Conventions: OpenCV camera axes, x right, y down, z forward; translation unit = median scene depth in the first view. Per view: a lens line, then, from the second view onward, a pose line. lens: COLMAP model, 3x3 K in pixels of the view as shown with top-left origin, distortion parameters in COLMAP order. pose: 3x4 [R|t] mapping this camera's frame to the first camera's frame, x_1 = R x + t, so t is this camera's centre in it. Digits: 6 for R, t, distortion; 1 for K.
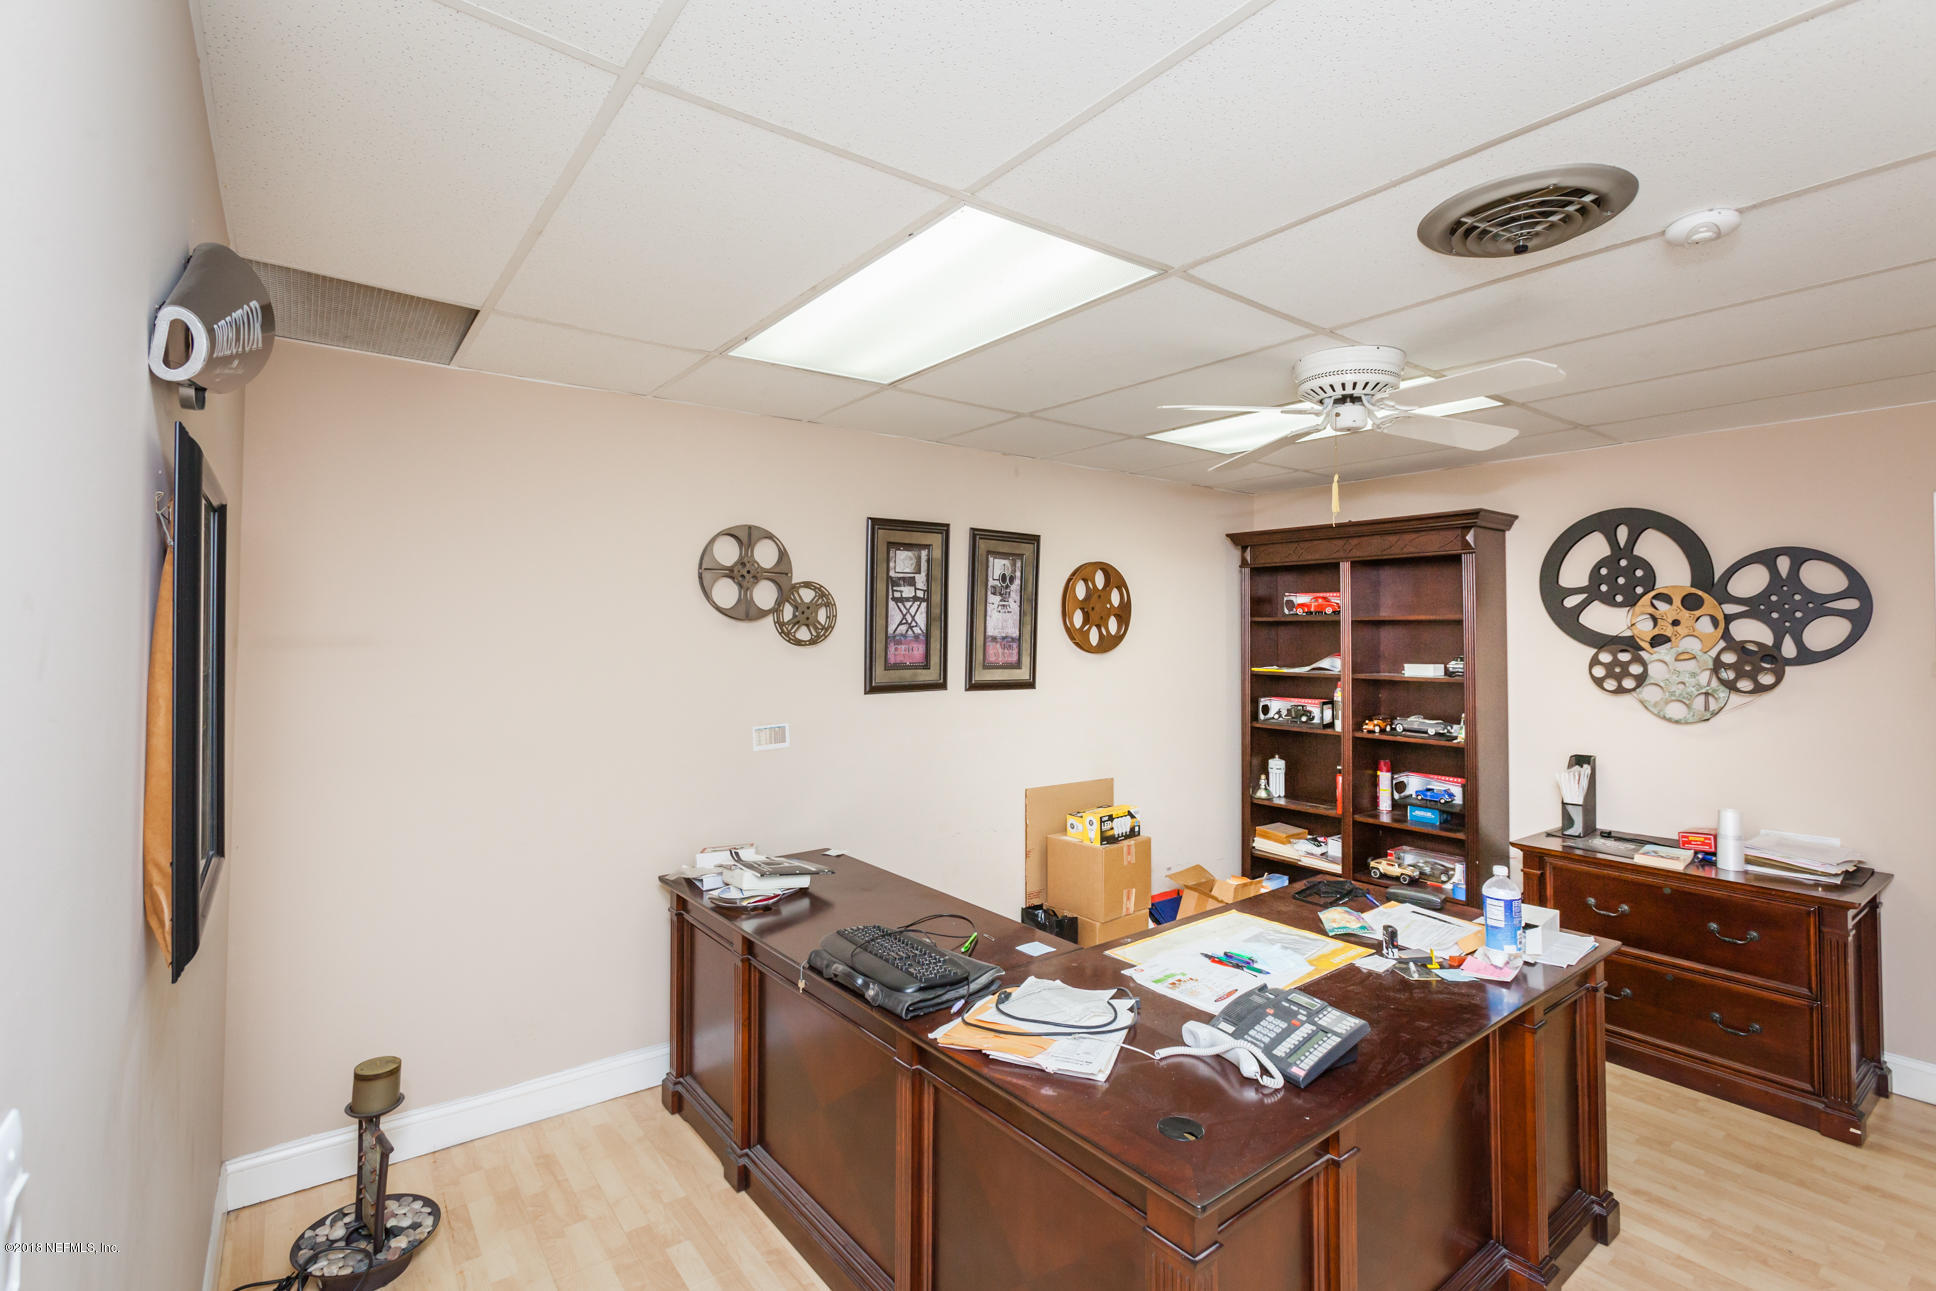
lens RADIAL K [[880.4, 0, 965.2], [0, 880.4, 609.4], [0, 0, 1]] dist [-0.015182, 0.007308]
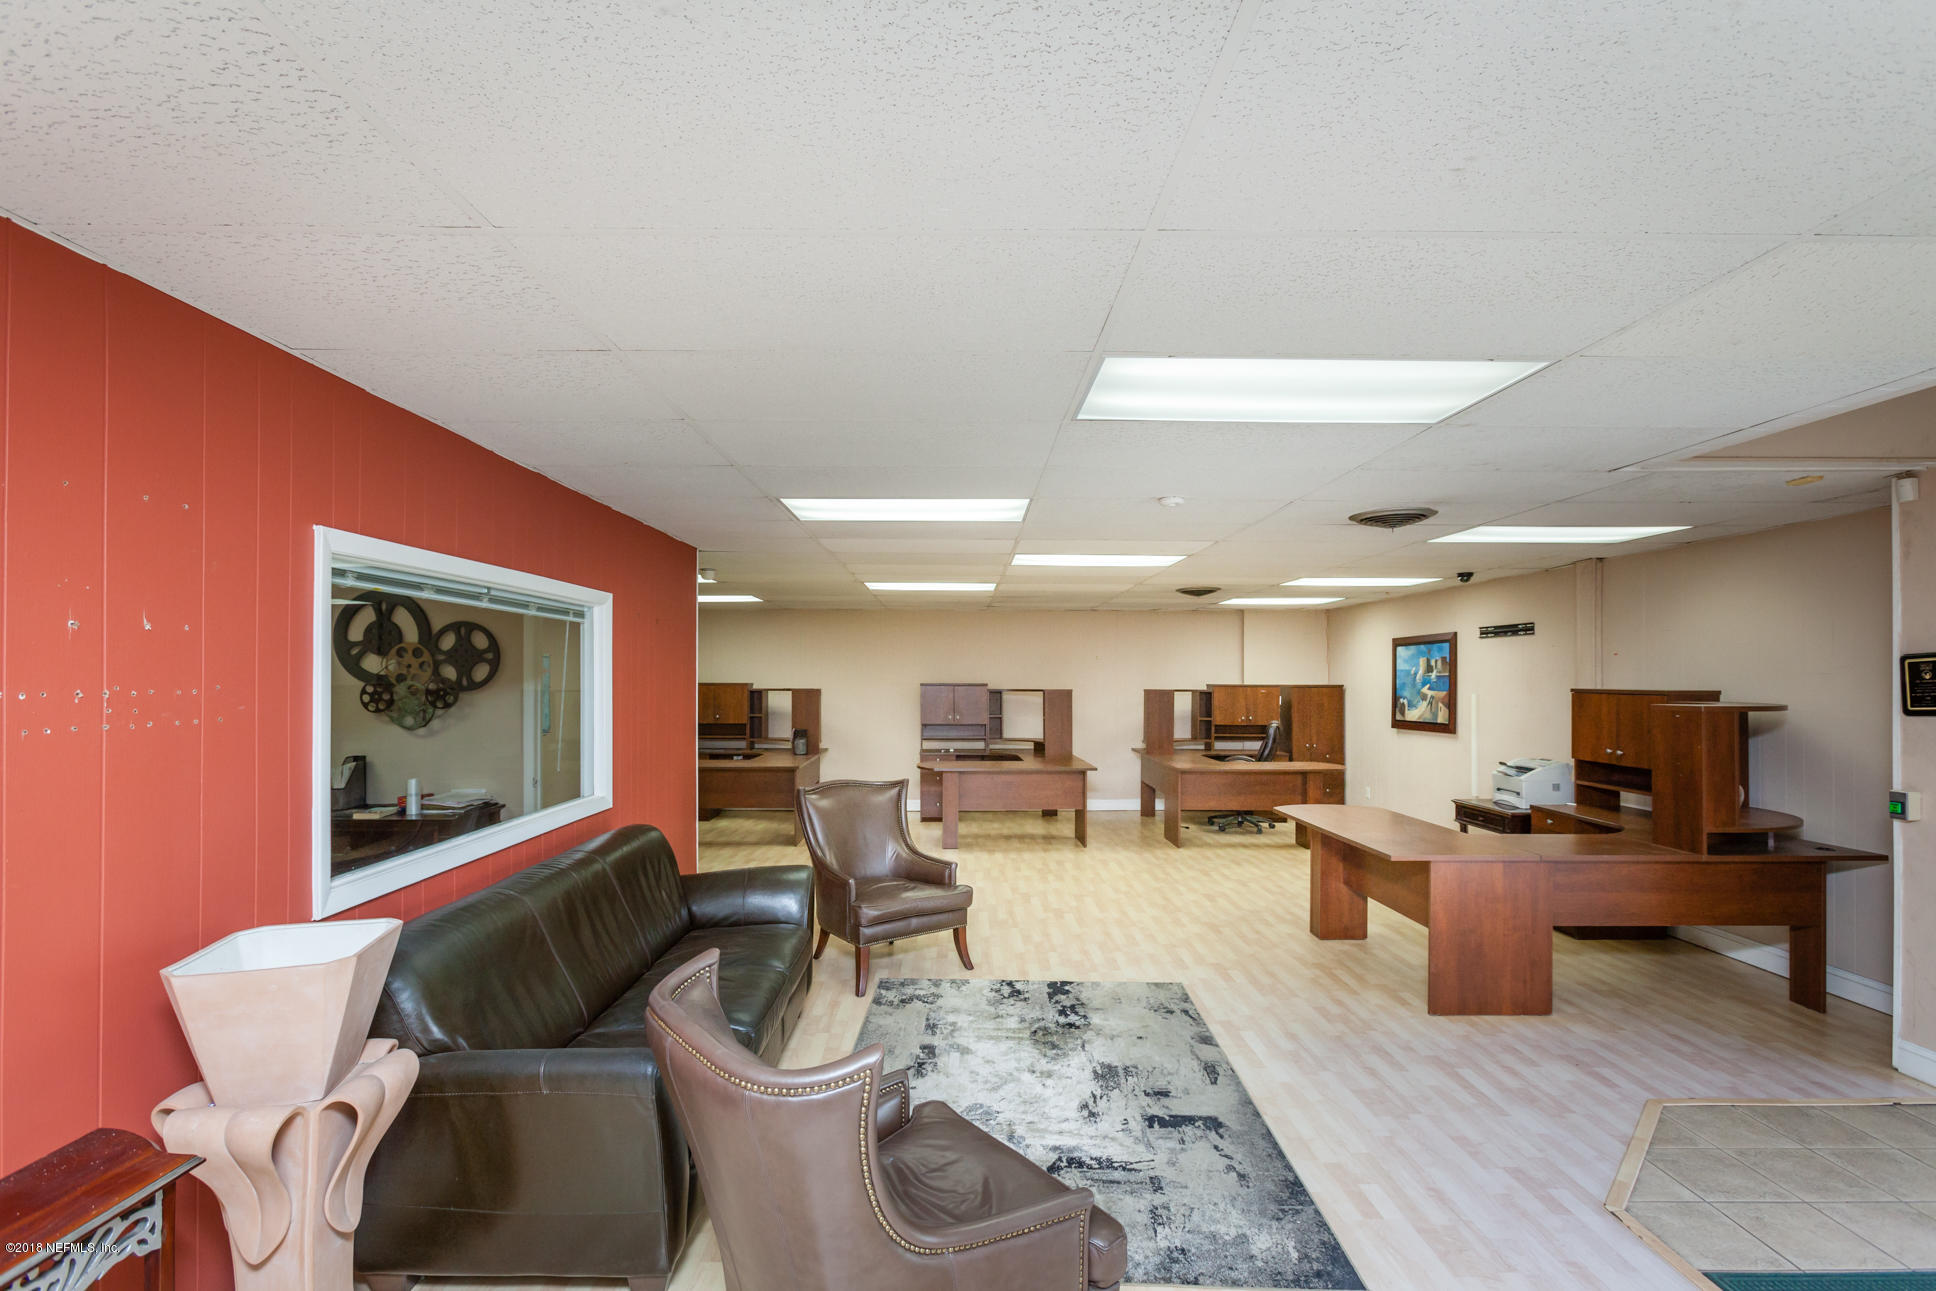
lens RADIAL K [[880.4, 0, 952.4], [0, 880.4, 665.8], [0, 0, 1]] dist [-0.015182, 0.007308]
pose [[0.601440, -0.003329, 0.798911, 0.138813], [-0.016449, 0.999728, 0.016549, -0.026933], [-0.798749, -0.023095, 0.601222, -0.719602]]
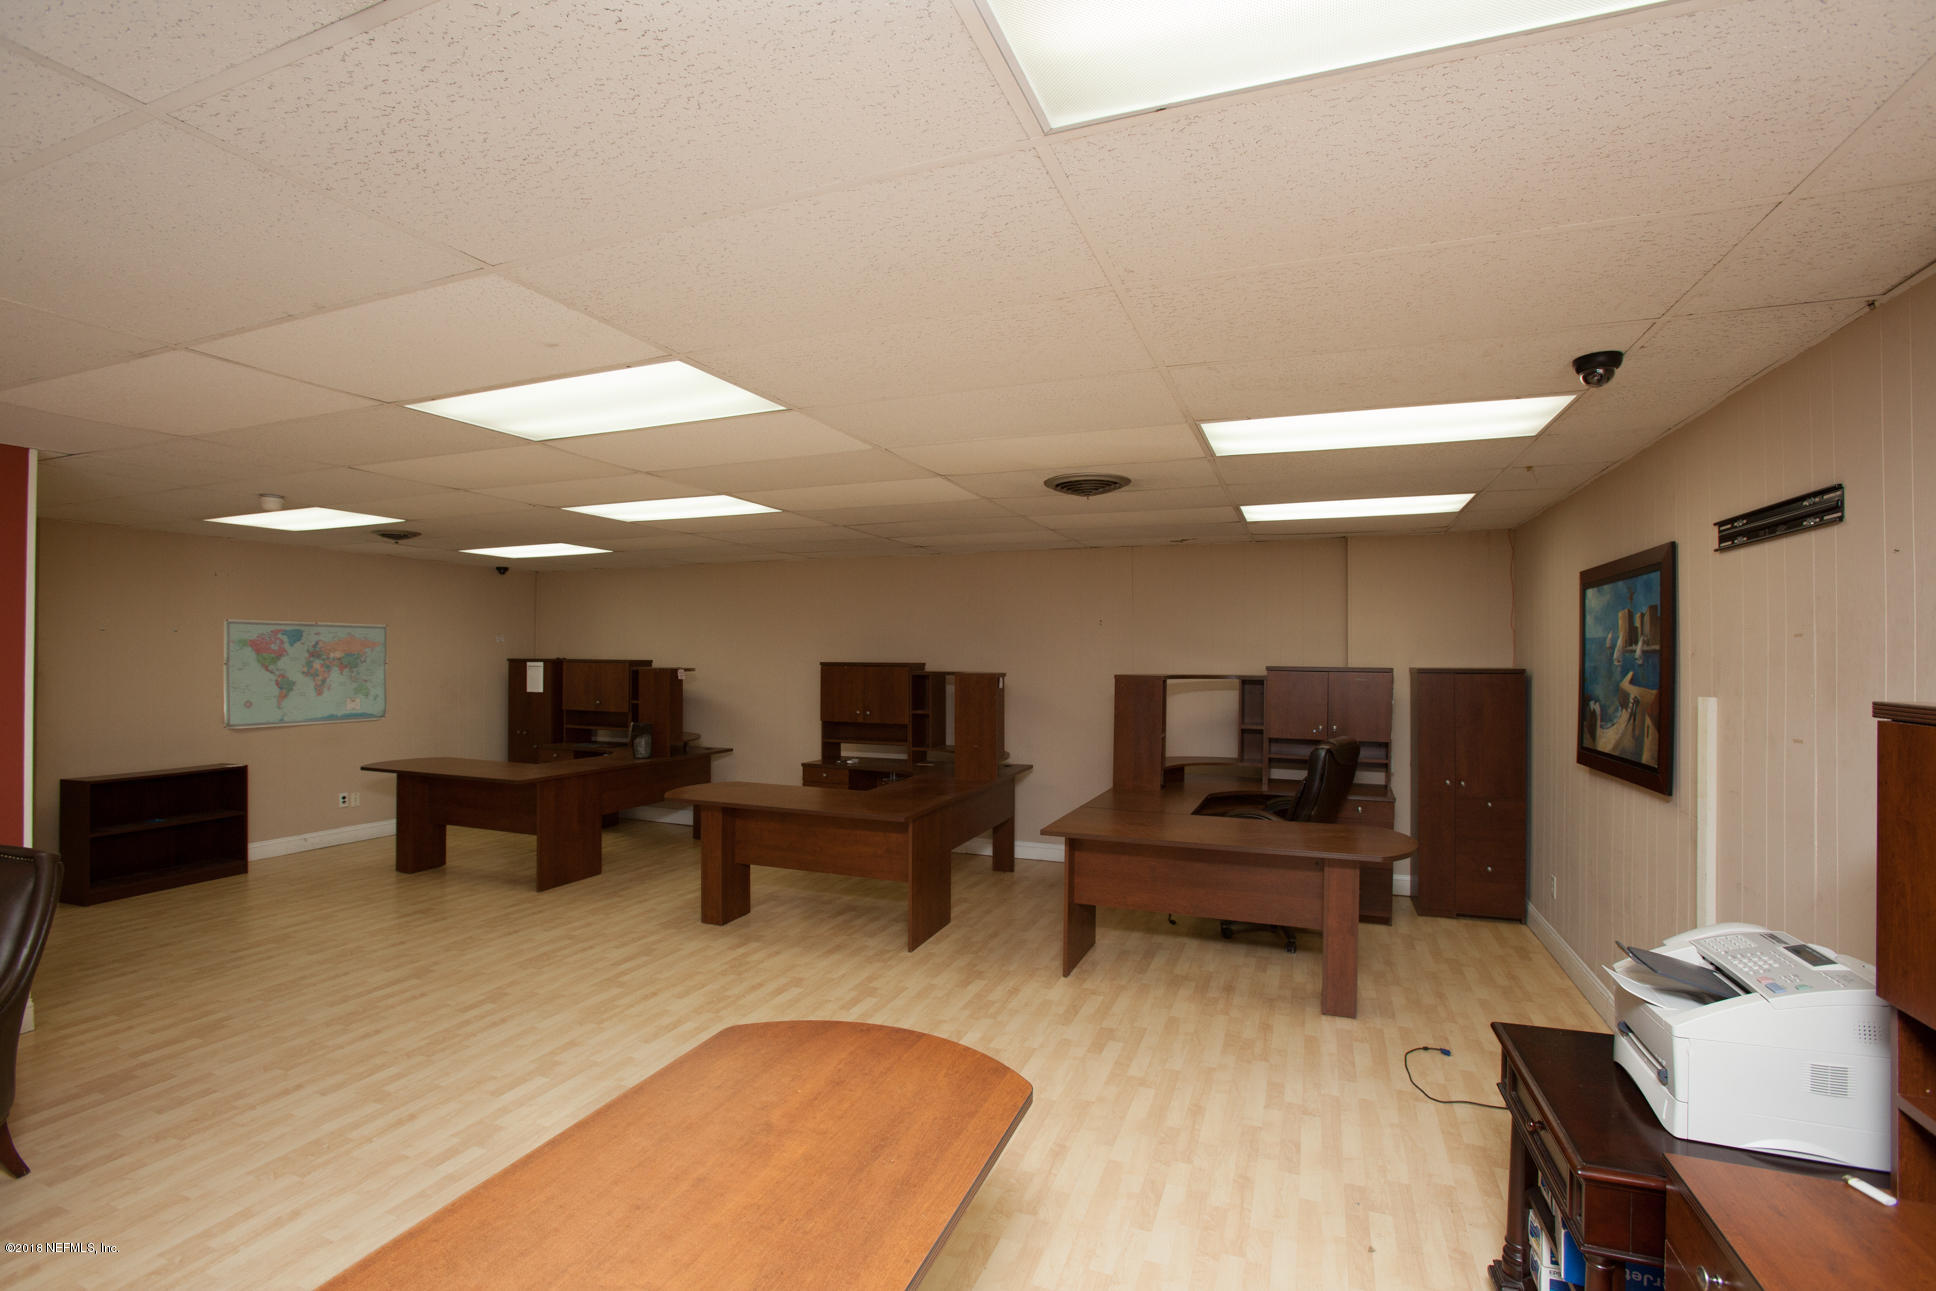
lens RADIAL K [[880.4, 0, 963.0], [0, 880.4, 641.0], [0, 0, 1]] dist [-0.015182, 0.007308]
pose [[0.849848, -0.003719, 0.527014, 1.568837], [-0.007374, 0.999793, 0.018947, -0.007764], [-0.526976, -0.019988, 0.849645, -0.777068]]
